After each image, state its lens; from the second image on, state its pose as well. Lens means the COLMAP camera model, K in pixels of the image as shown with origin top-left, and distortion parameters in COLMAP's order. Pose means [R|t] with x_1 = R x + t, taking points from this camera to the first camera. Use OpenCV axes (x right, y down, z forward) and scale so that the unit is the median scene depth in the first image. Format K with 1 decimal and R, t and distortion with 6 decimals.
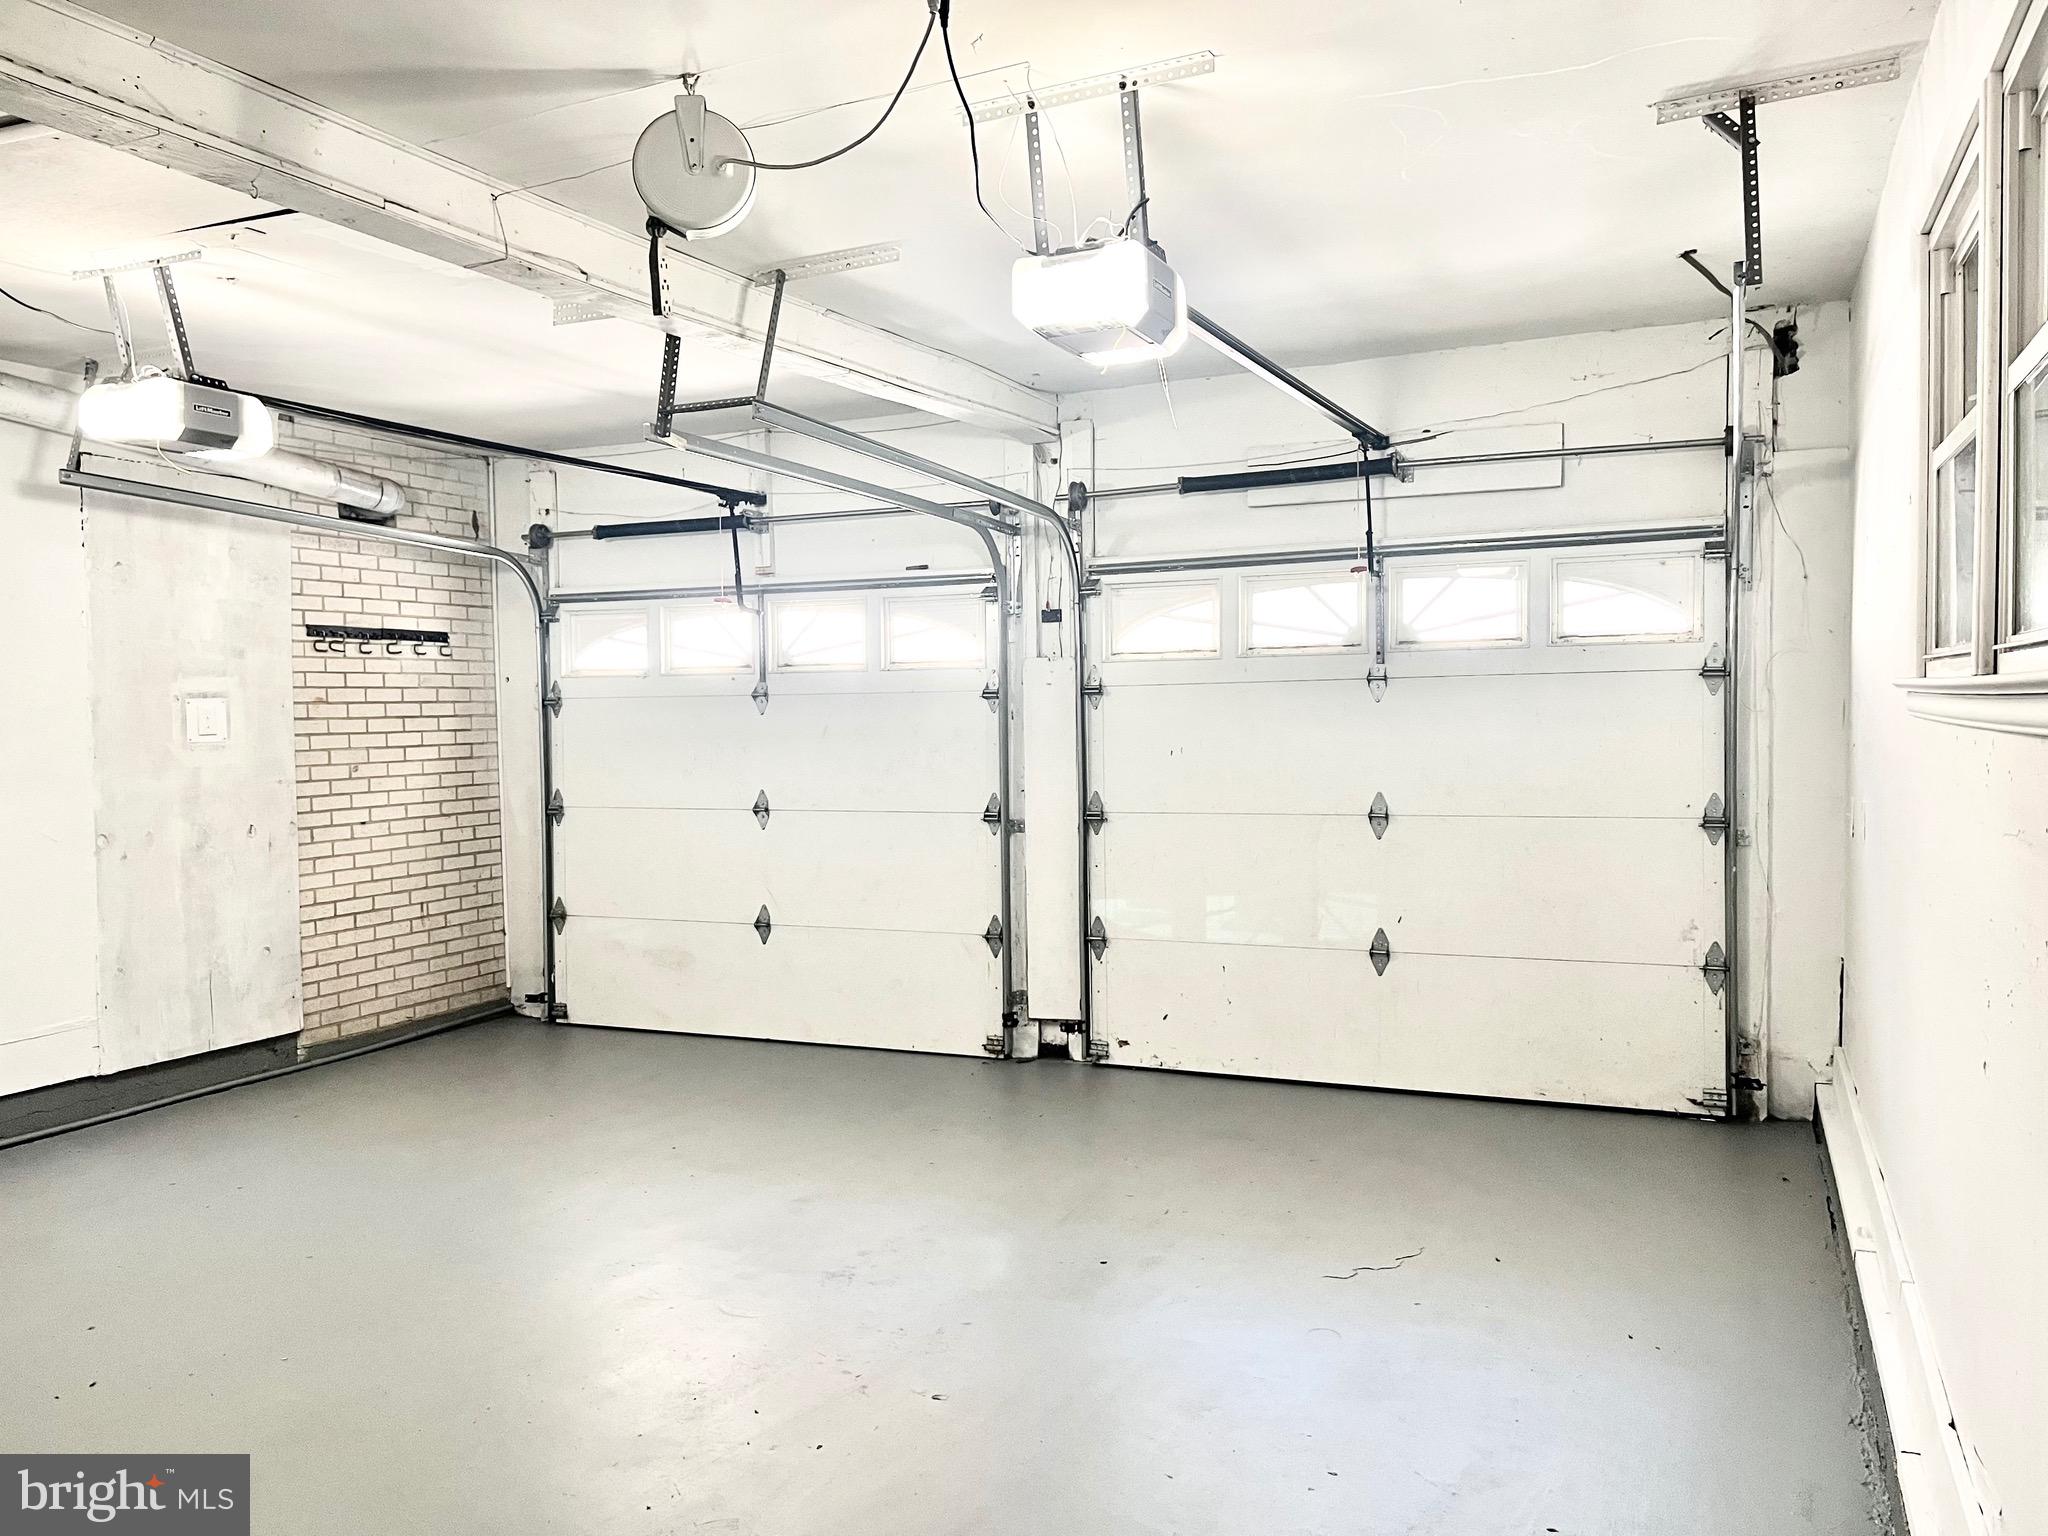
lens RADIAL K [[1528.6, 0, 1026.5], [0, 1528.6, 786.1], [0, 0, 1]] dist [0.057070, -0.079449]
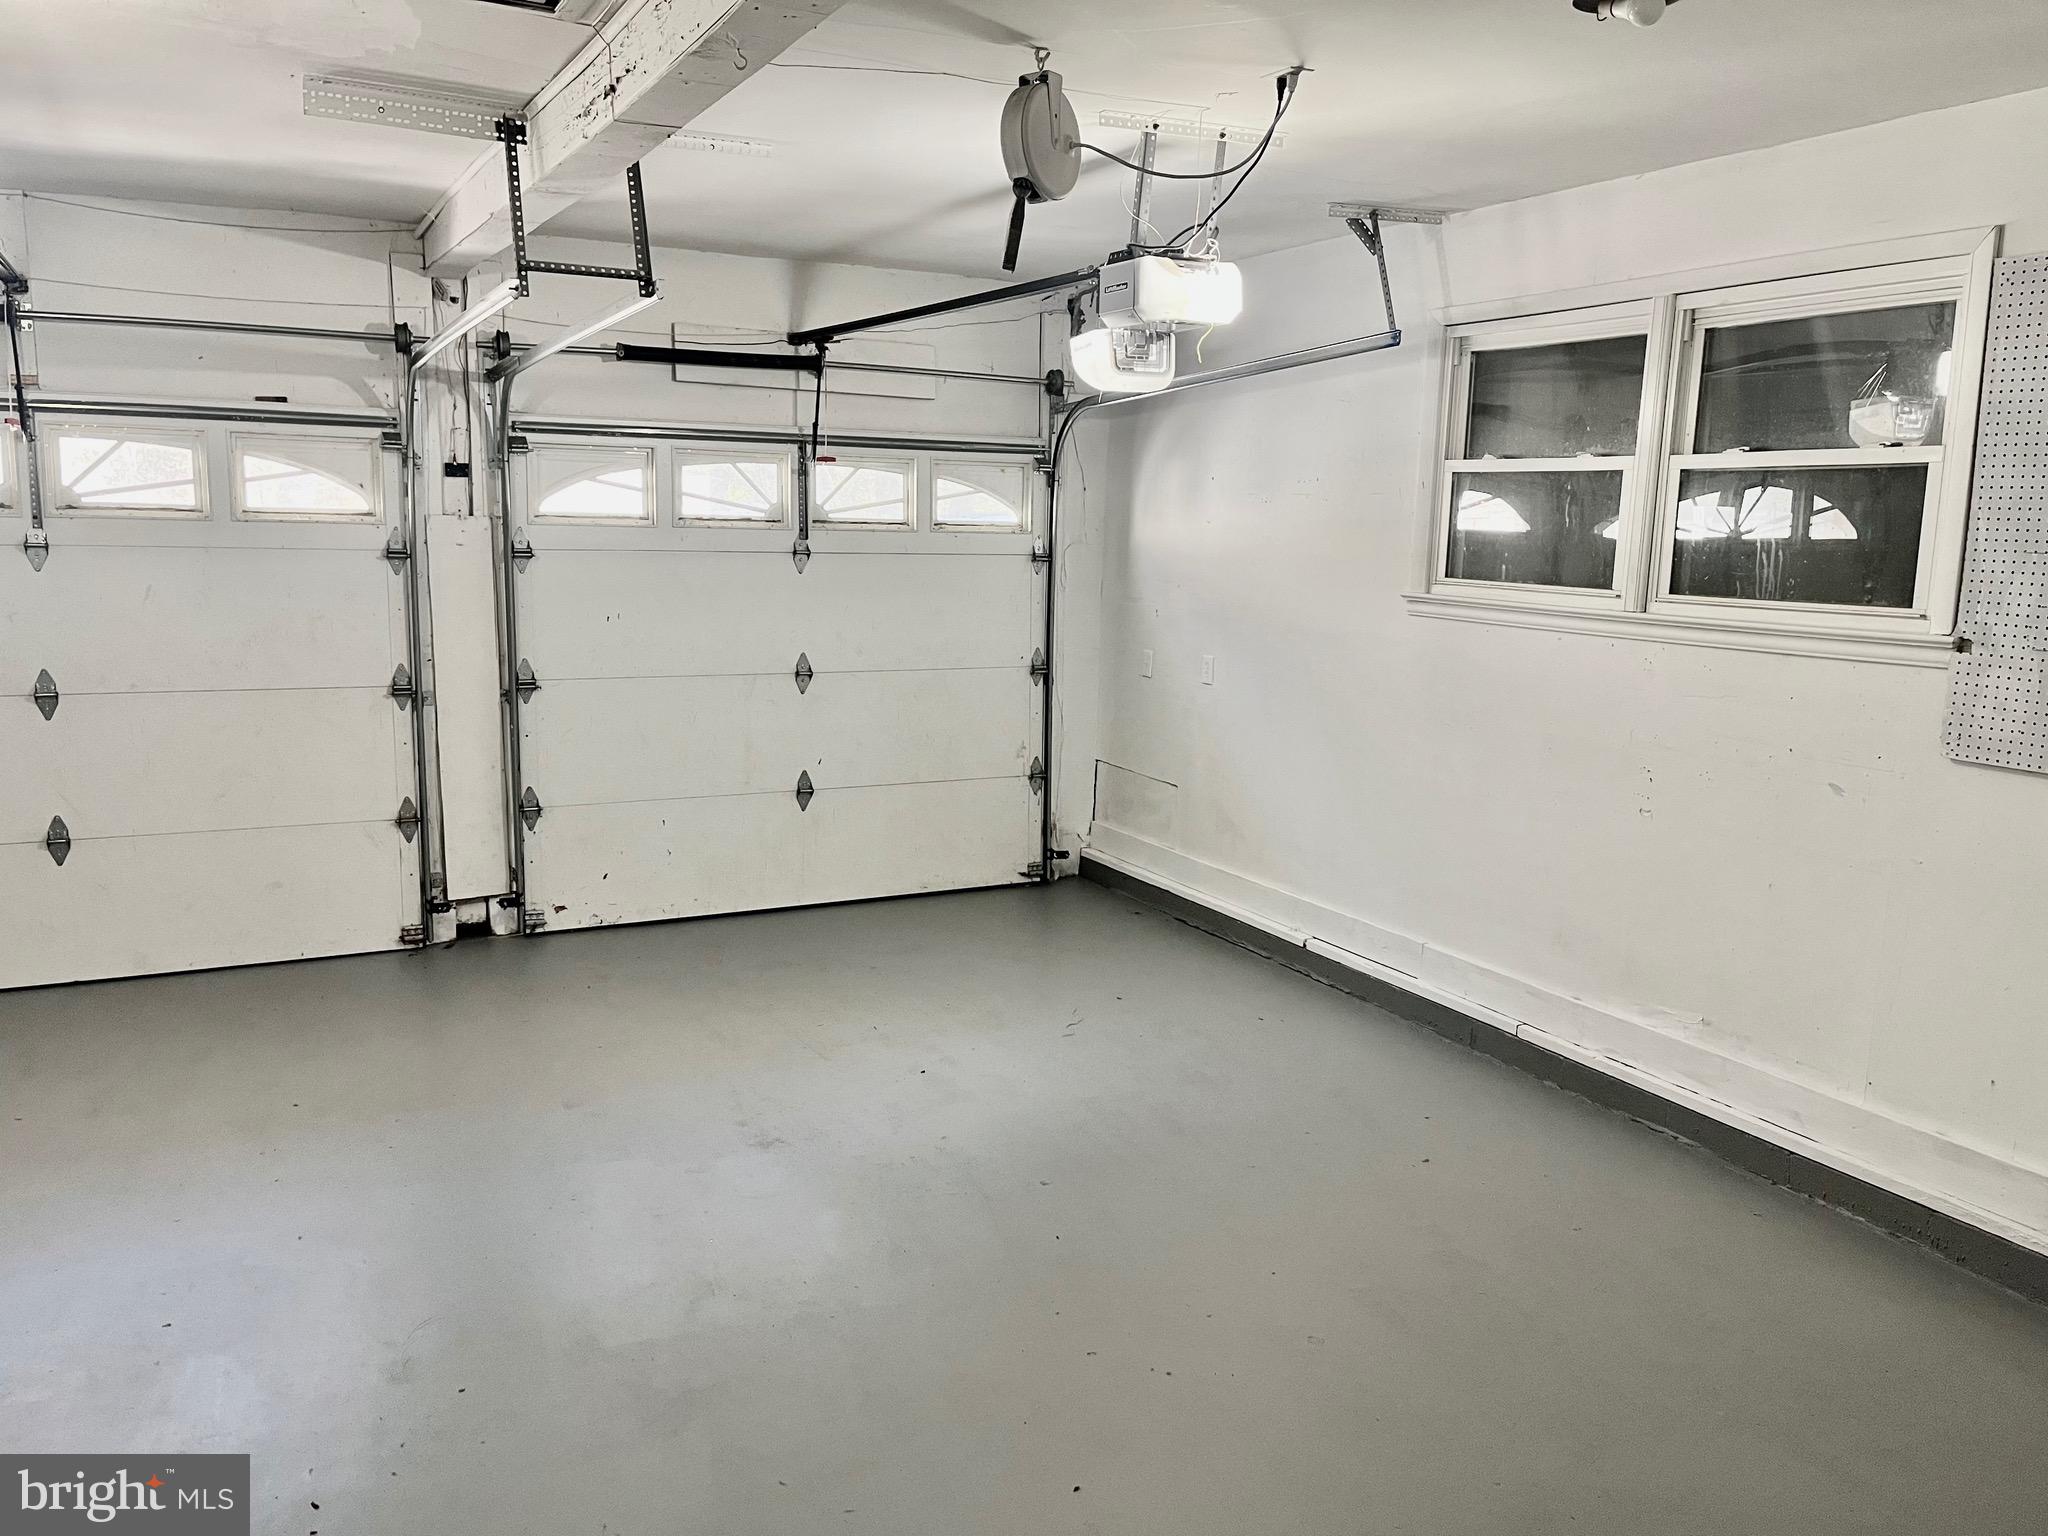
lens RADIAL K [[1528.6, 0, 1017.5], [0, 1528.6, 770.1], [0, 0, 1]] dist [0.057070, -0.079449]
pose [[0.633852, -0.096019, 0.767471, -0.511969], [0.006271, 0.992870, 0.119039, -0.040660], [-0.773429, -0.070640, 0.629935, 0.137531]]
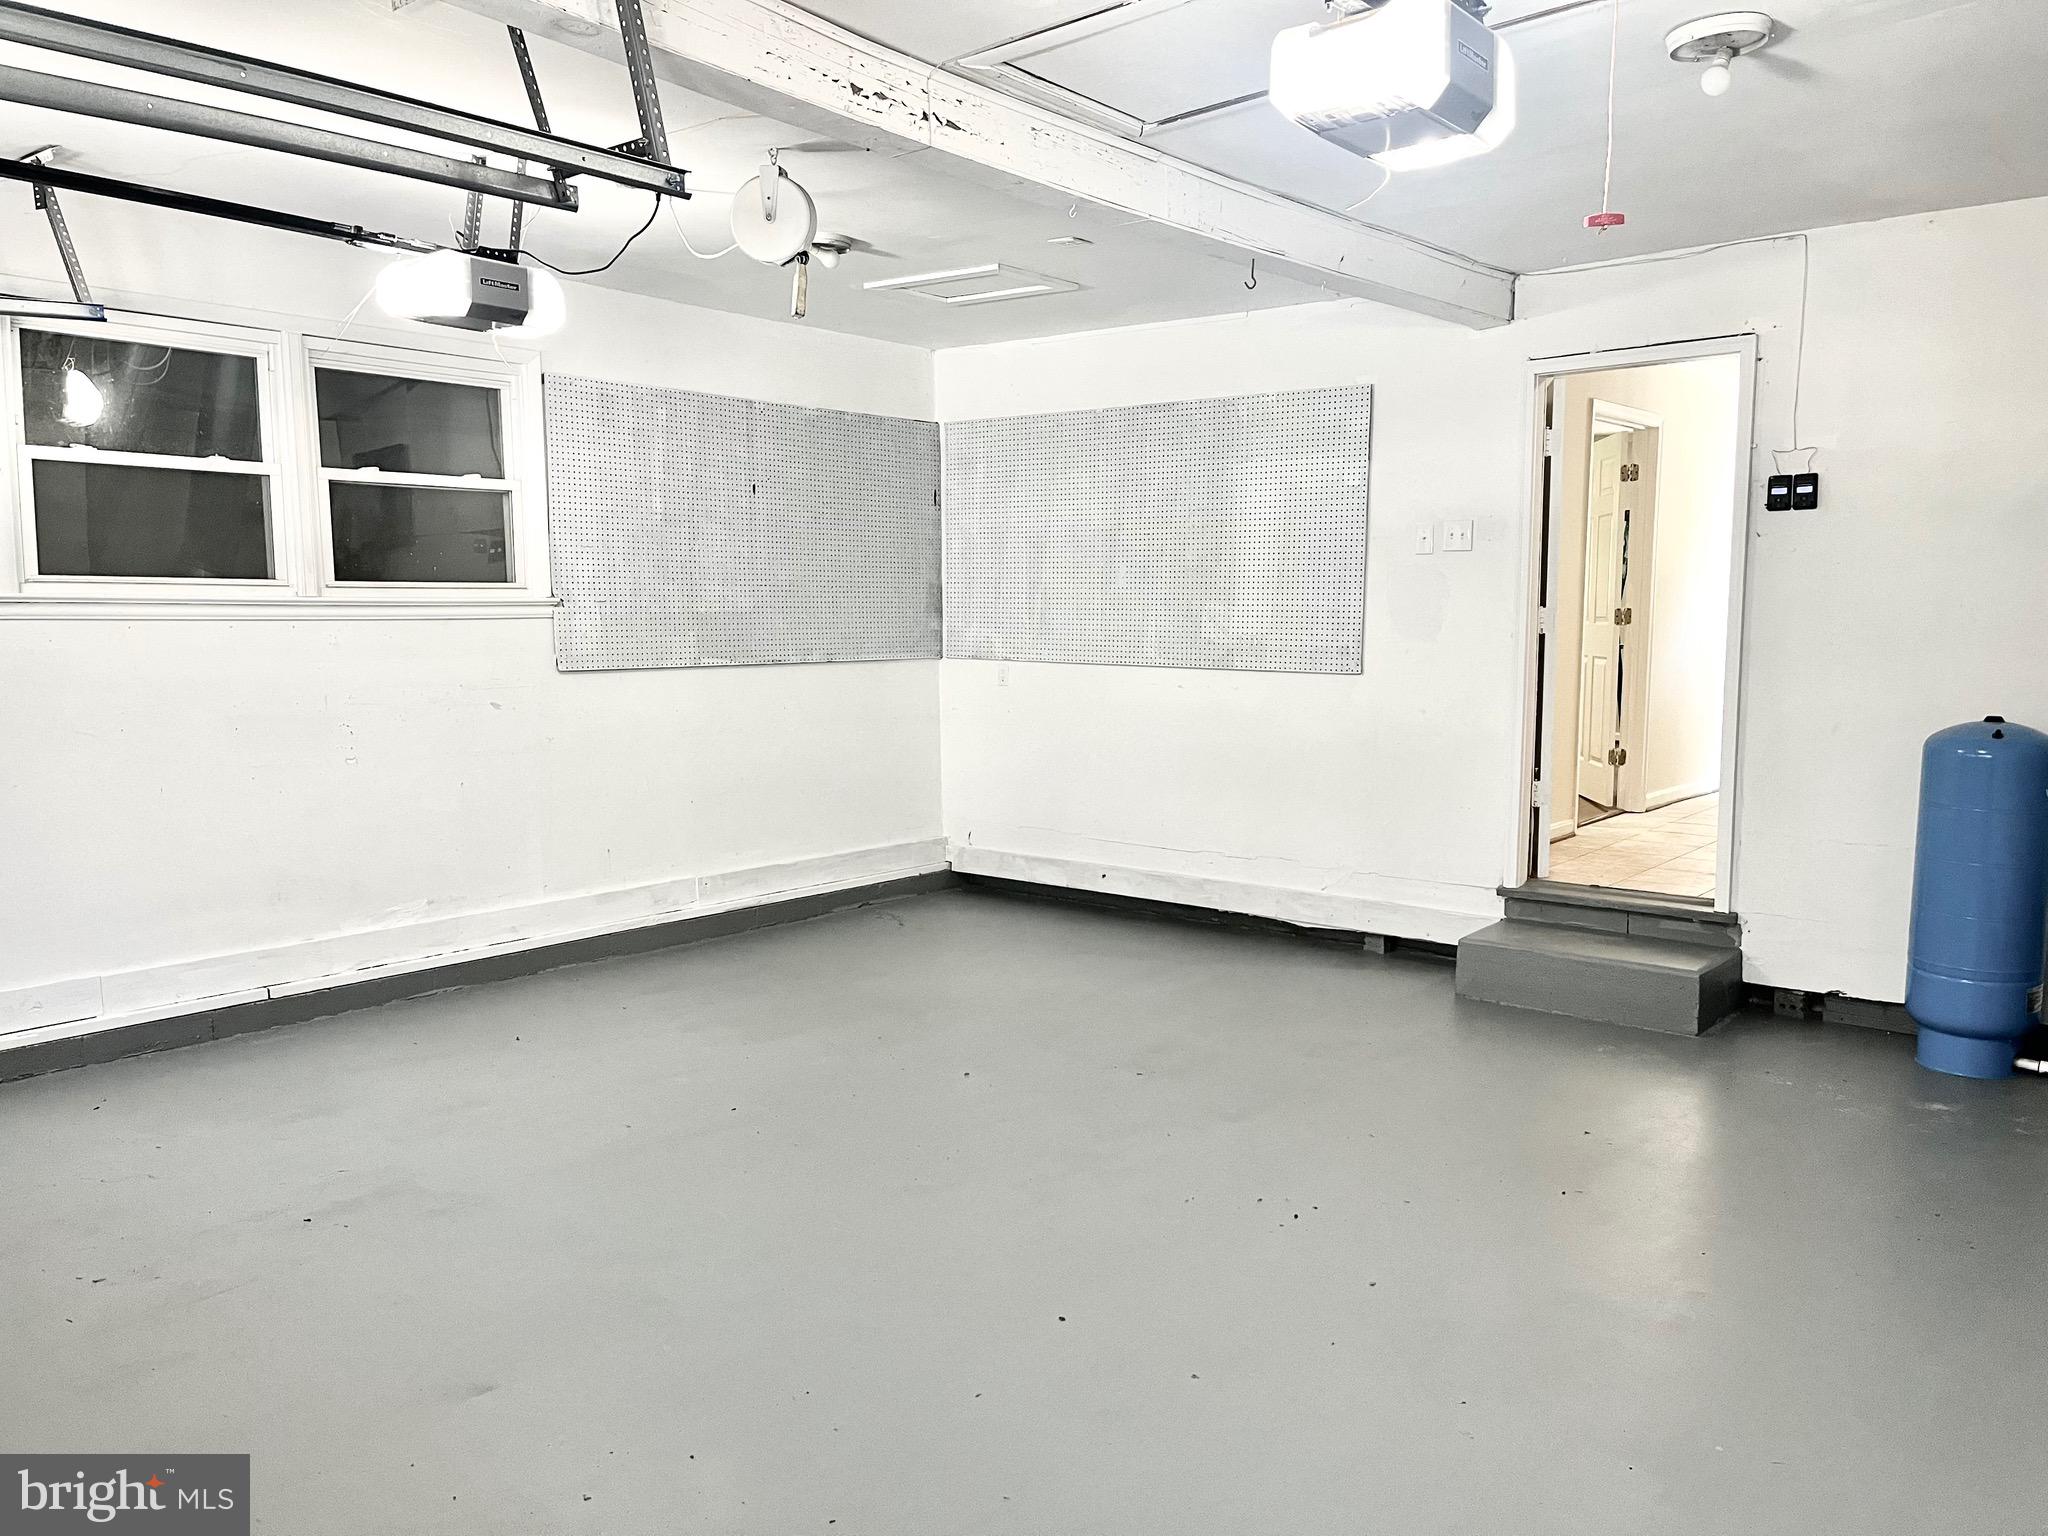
lens RADIAL K [[1528.6, 0, 1023.7], [0, 1528.6, 773.3], [0, 0, 1]] dist [0.057070, -0.079449]
pose [[-0.958073, -0.014198, 0.286173, -0.392479], [0.030507, 0.988039, 0.151154, -0.046953], [-0.284896, 0.153546, -0.946181, 1.095555]]
